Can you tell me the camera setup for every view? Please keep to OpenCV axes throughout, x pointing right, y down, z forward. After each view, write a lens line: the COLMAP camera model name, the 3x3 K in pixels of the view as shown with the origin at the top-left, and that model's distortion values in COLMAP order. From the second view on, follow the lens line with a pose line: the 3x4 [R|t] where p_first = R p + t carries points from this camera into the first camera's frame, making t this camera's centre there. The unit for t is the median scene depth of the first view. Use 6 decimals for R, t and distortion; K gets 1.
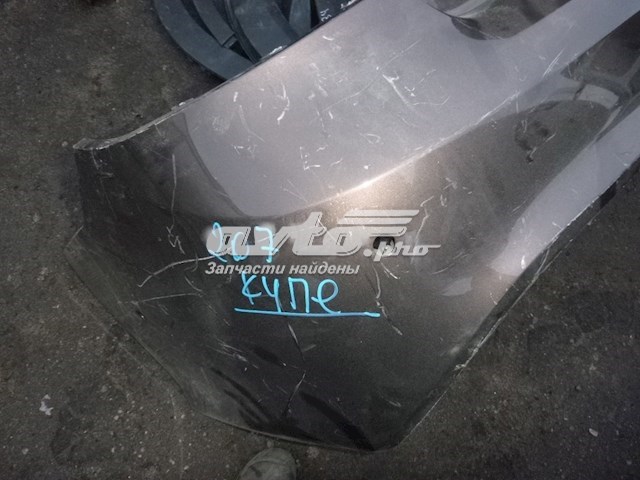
lens RADIAL K [[467.7, 0, 325.6], [0, 467.7, 239.9], [0, 0, 1]] dist [-0.029813, 0.006926]
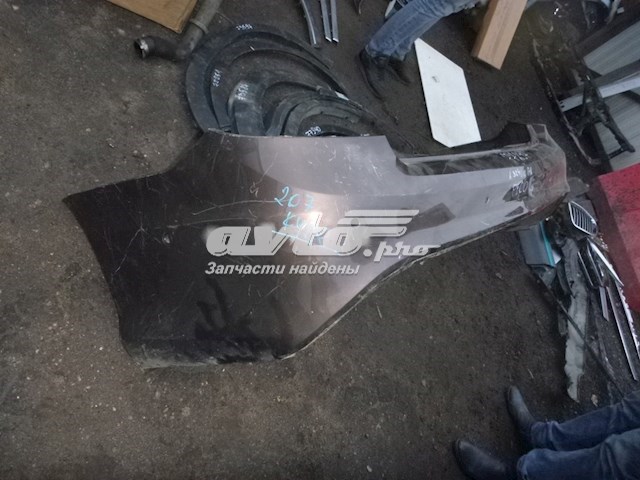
lens RADIAL K [[467.7, 0, 325.6], [0, 467.7, 239.9], [0, 0, 1]] dist [-0.029813, 0.006926]
pose [[0.864880, 0.407760, 0.292770, -0.239539], [-0.290811, 0.882395, -0.369875, 0.363292], [-0.409159, 0.234757, 0.881747, -0.368021]]
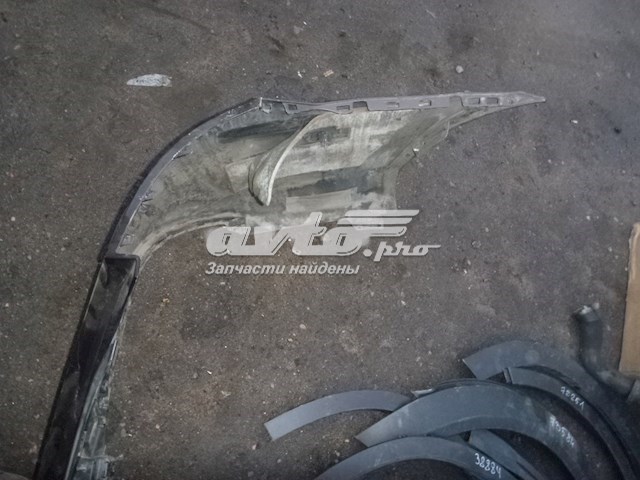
lens RADIAL K [[467.7, 0, 325.6], [0, 467.7, 239.9], [0, 0, 1]] dist [-0.029813, 0.006926]
pose [[-0.572708, 0.602729, -0.555630, 0.526695], [-0.799914, -0.559126, 0.217979, -0.141320], [-0.179285, 0.569294, 0.802347, -0.031123]]
